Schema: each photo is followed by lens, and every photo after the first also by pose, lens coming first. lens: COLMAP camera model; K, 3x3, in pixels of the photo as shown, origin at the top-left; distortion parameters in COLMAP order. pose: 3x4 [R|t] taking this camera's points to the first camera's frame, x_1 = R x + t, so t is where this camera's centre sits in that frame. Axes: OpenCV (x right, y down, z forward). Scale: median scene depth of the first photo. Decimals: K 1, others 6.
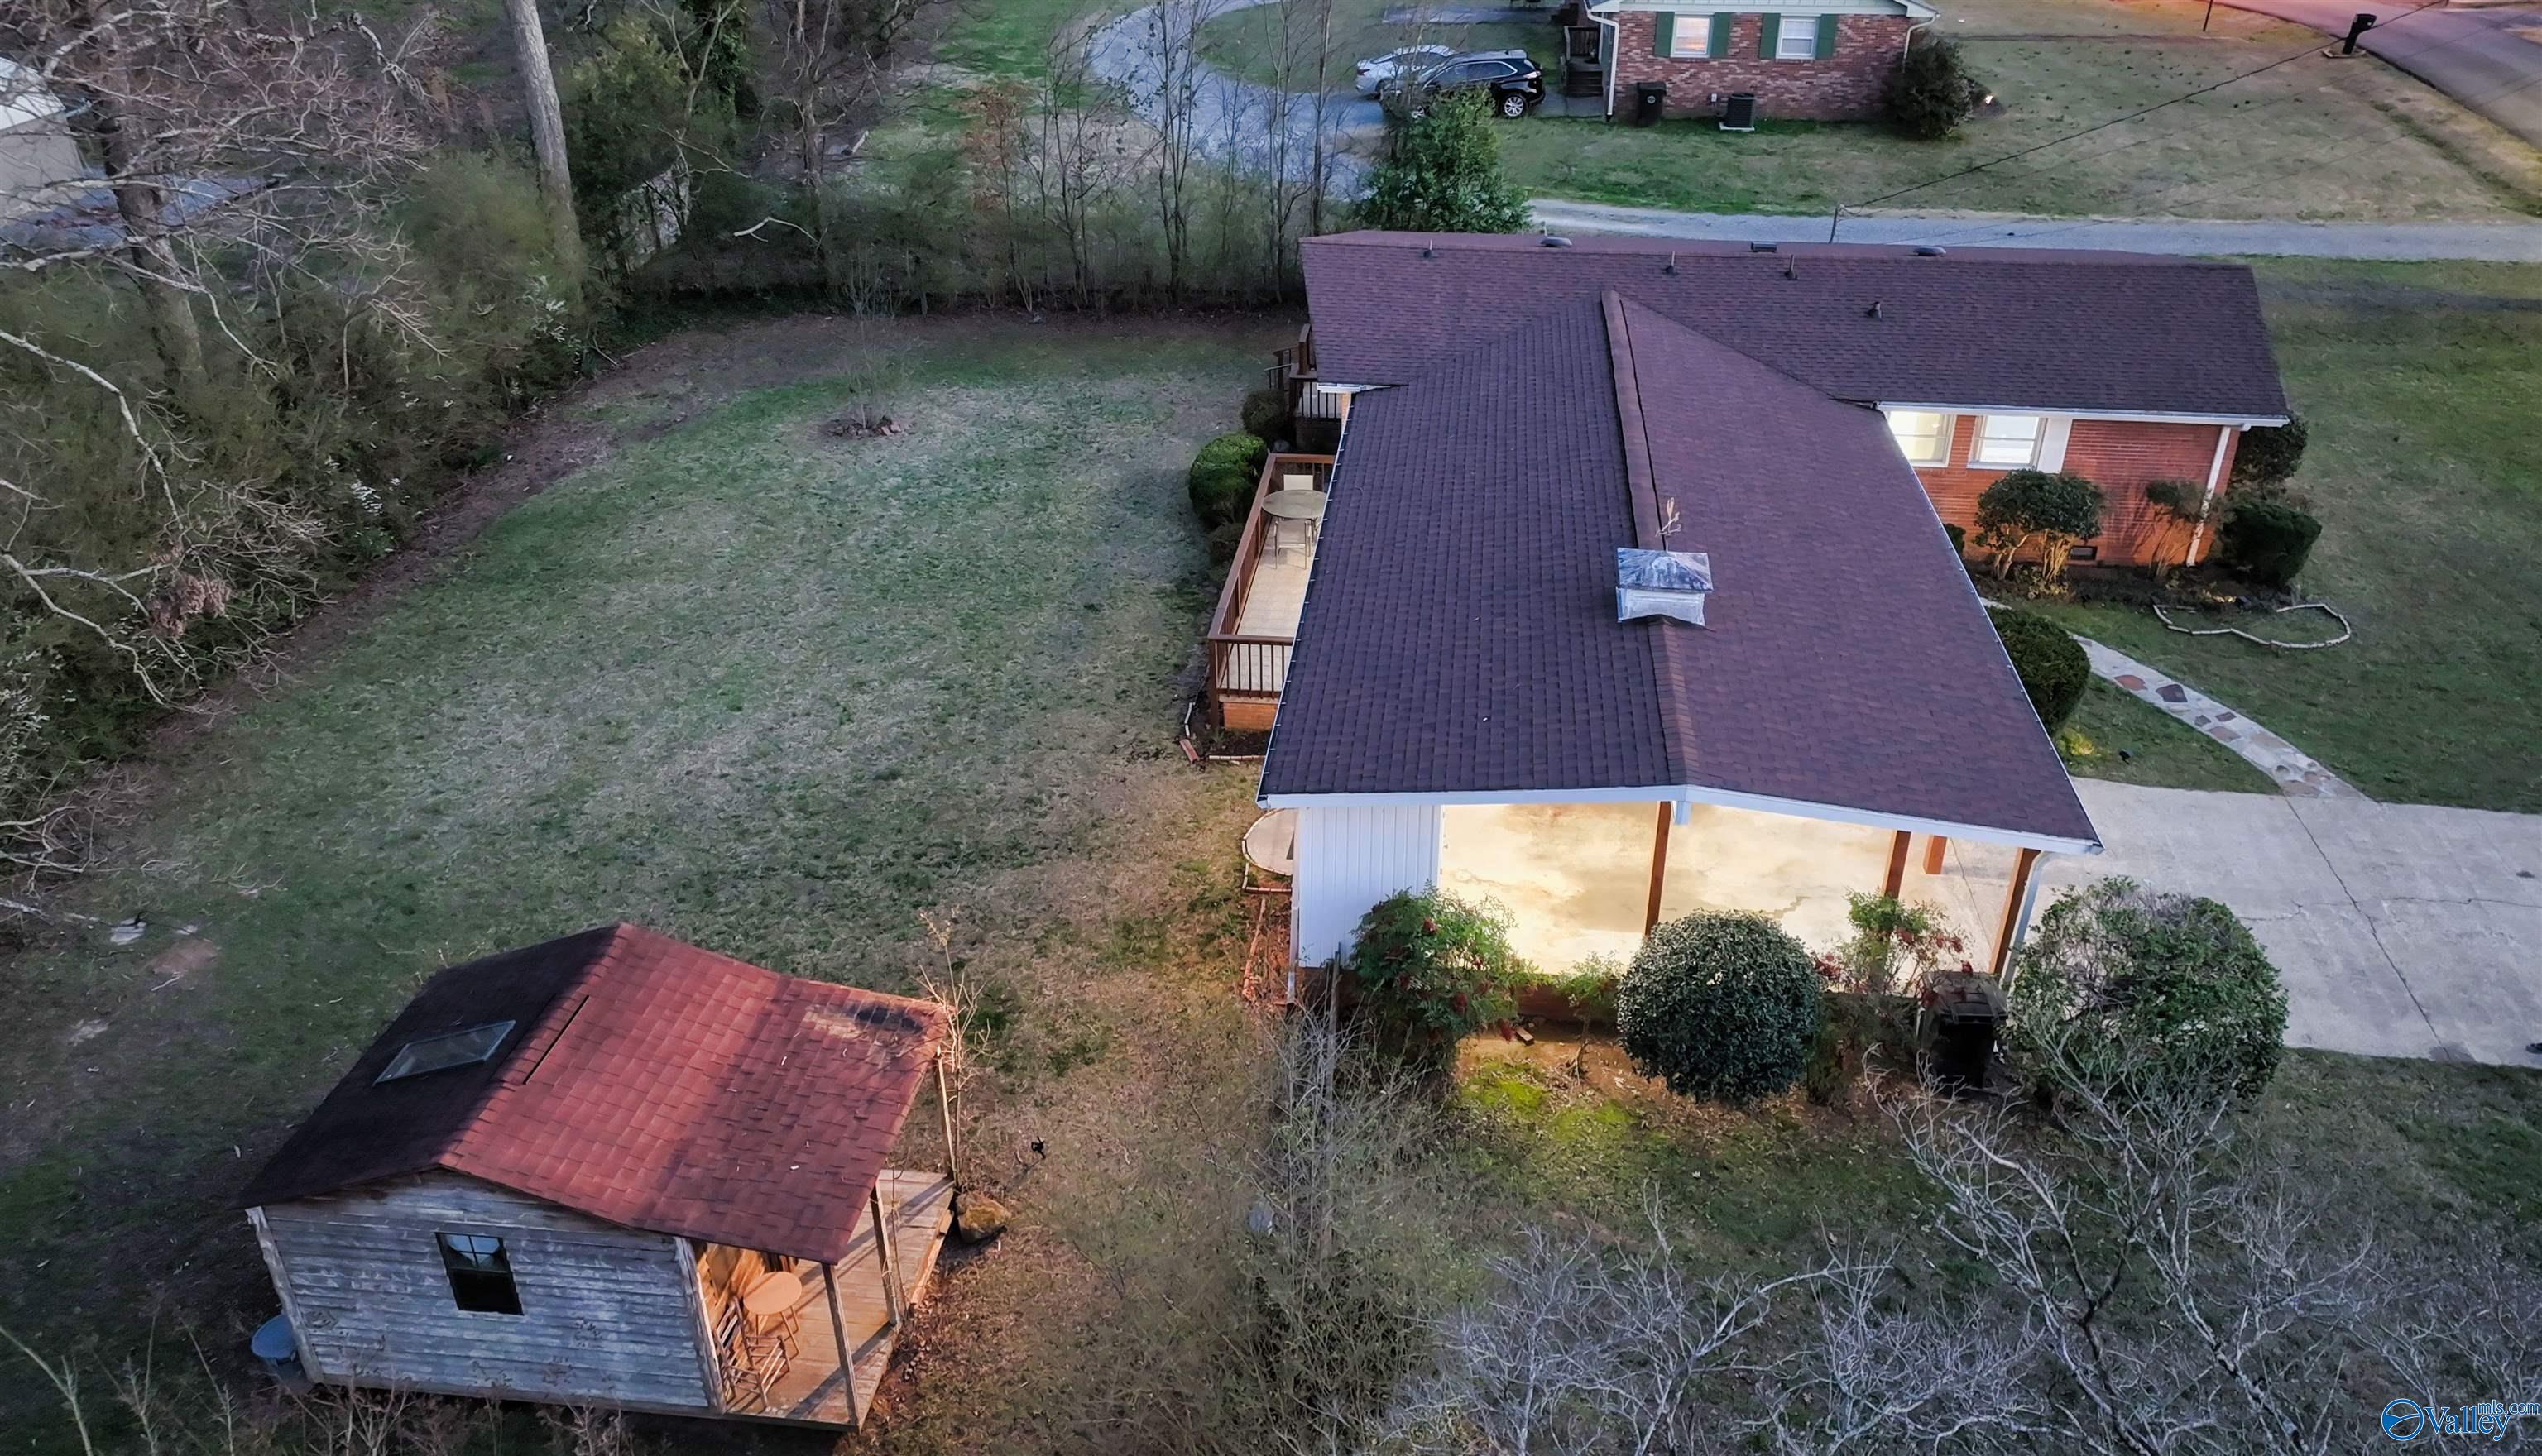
lens RADIAL K [[1799.2, 0, 1293.4], [0, 1799.2, 734.0], [0, 0, 1]] dist [-0.005660, -0.000499]
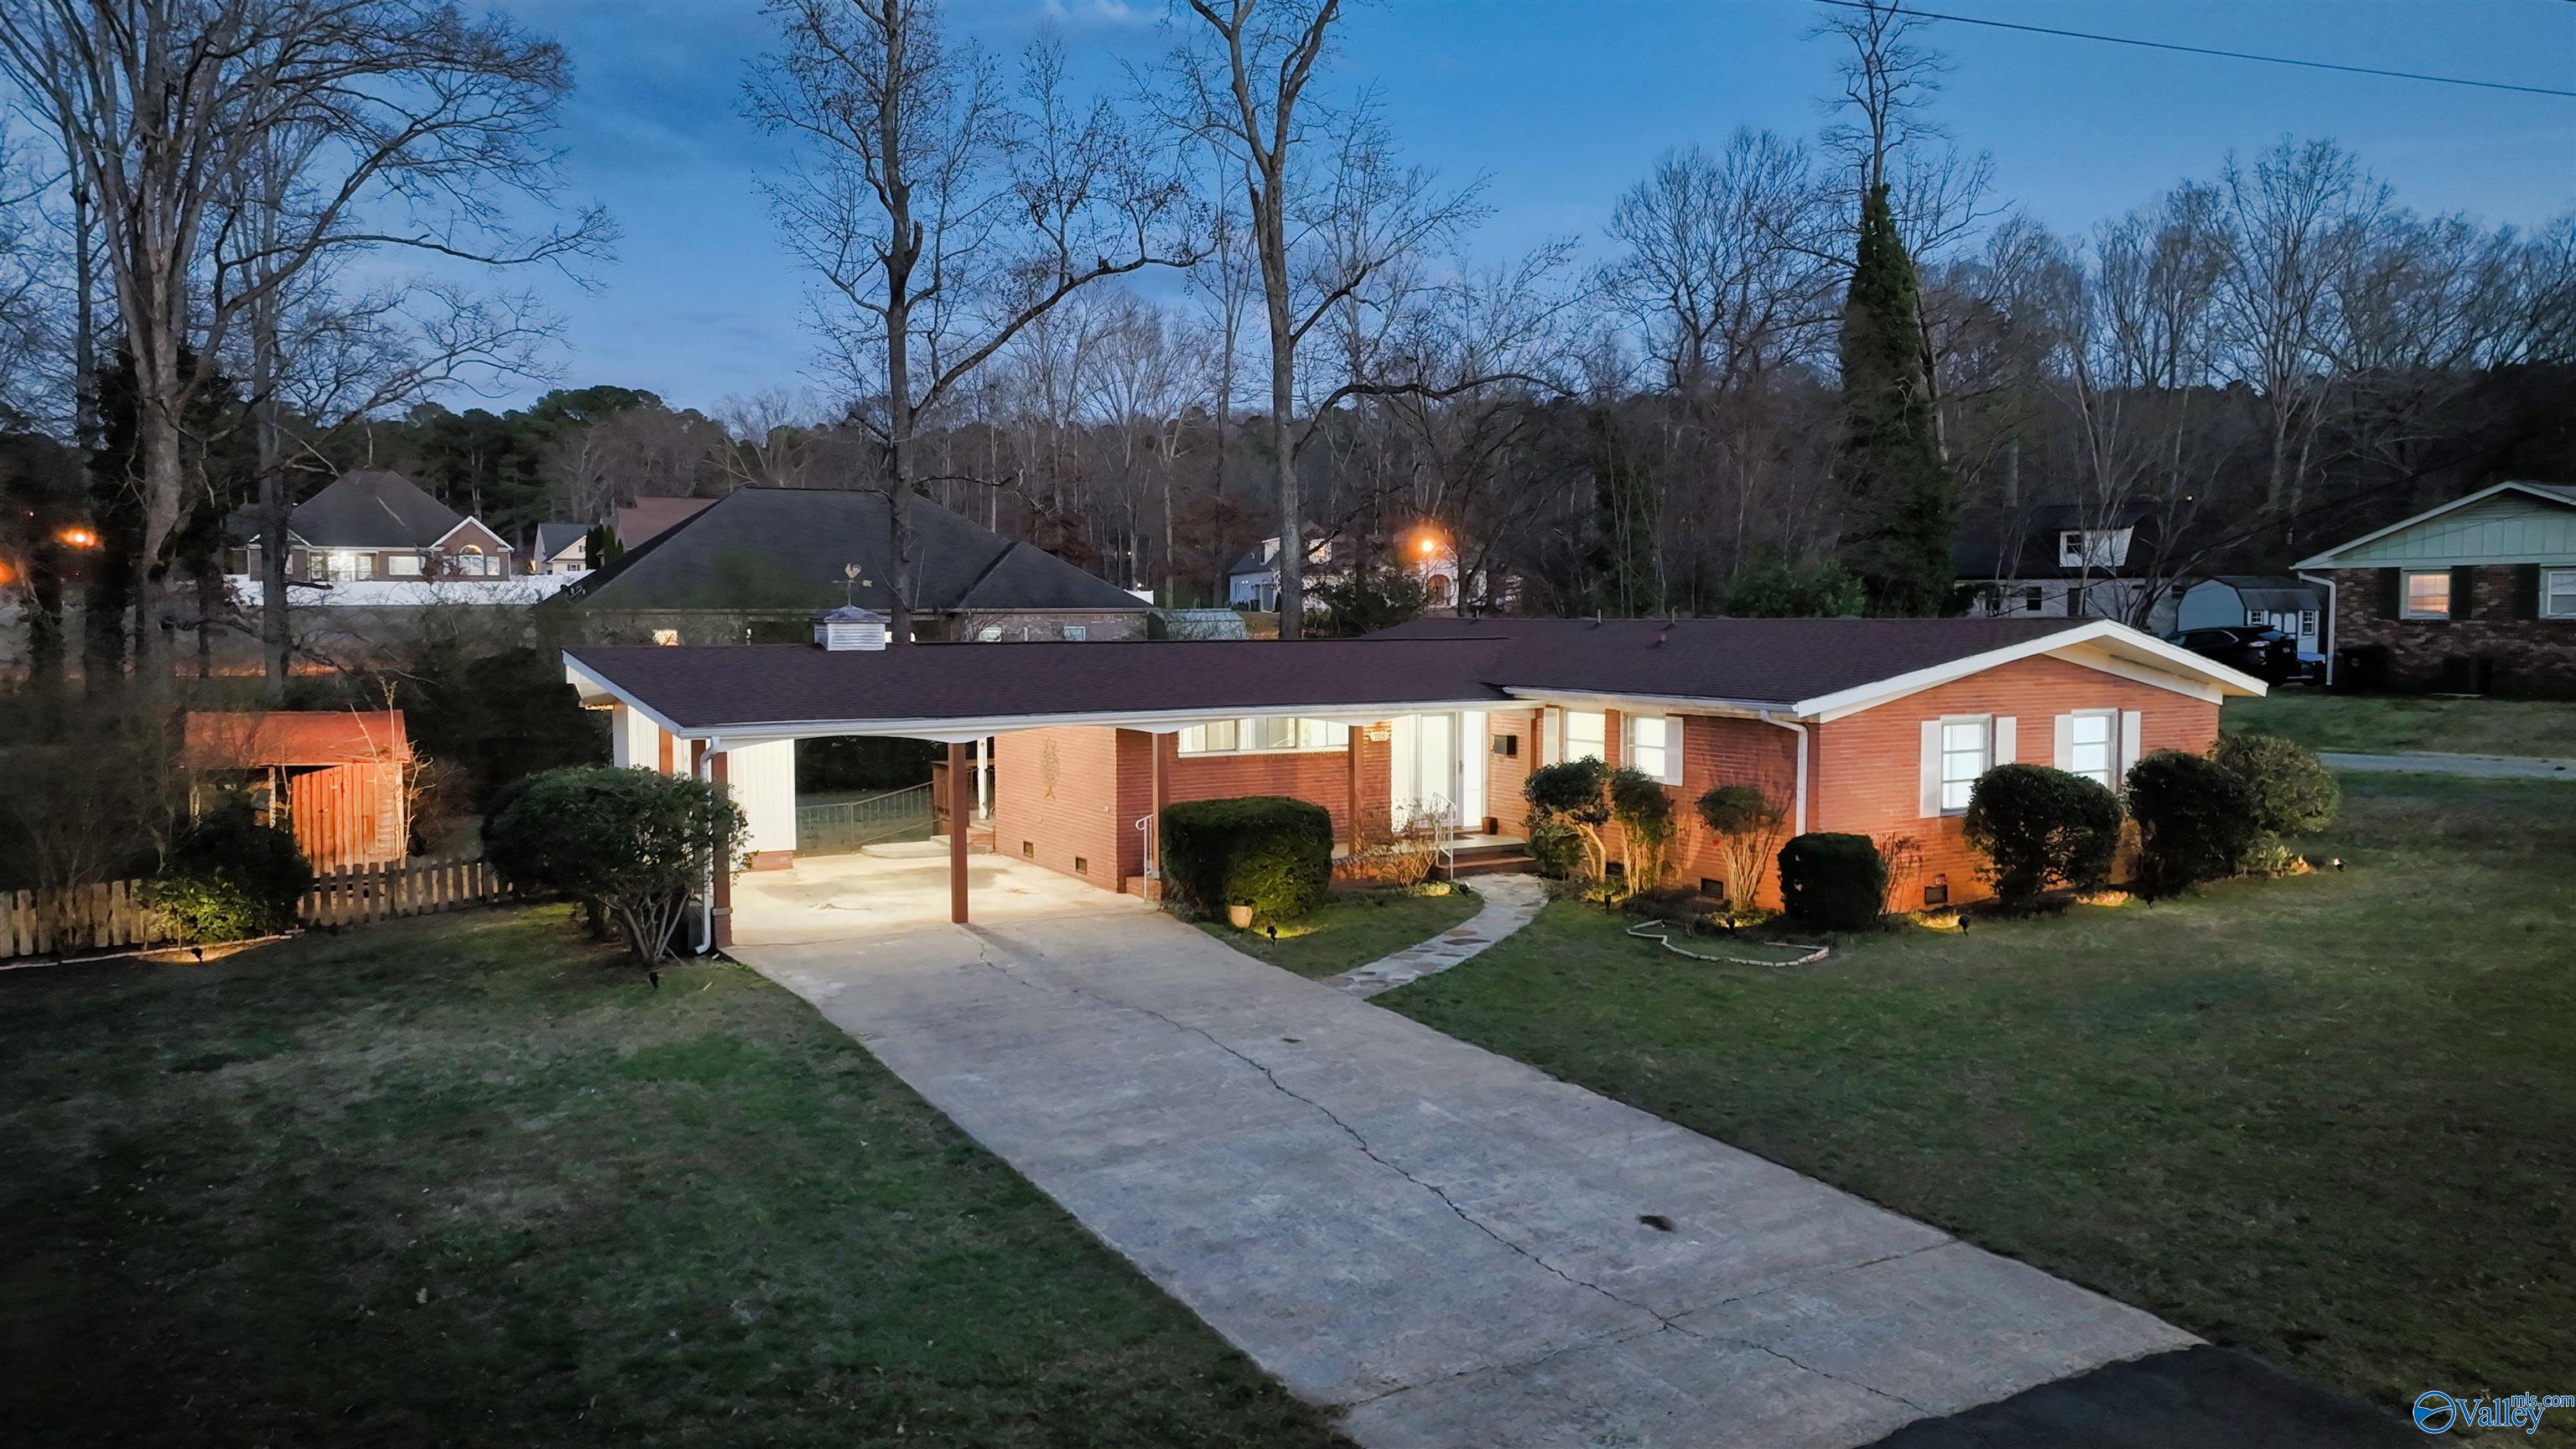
lens RADIAL K [[1796.1, 0, 1286.8], [0, 1796.1, 714.7], [0, 0, 1]] dist [0.002808, -0.000453]
pose [[0.570772, 0.040956, -0.820087, 0.786650], [-0.401489, 0.885141, -0.235227, 0.081735], [0.716259, 0.463516, 0.521657, 0.293673]]
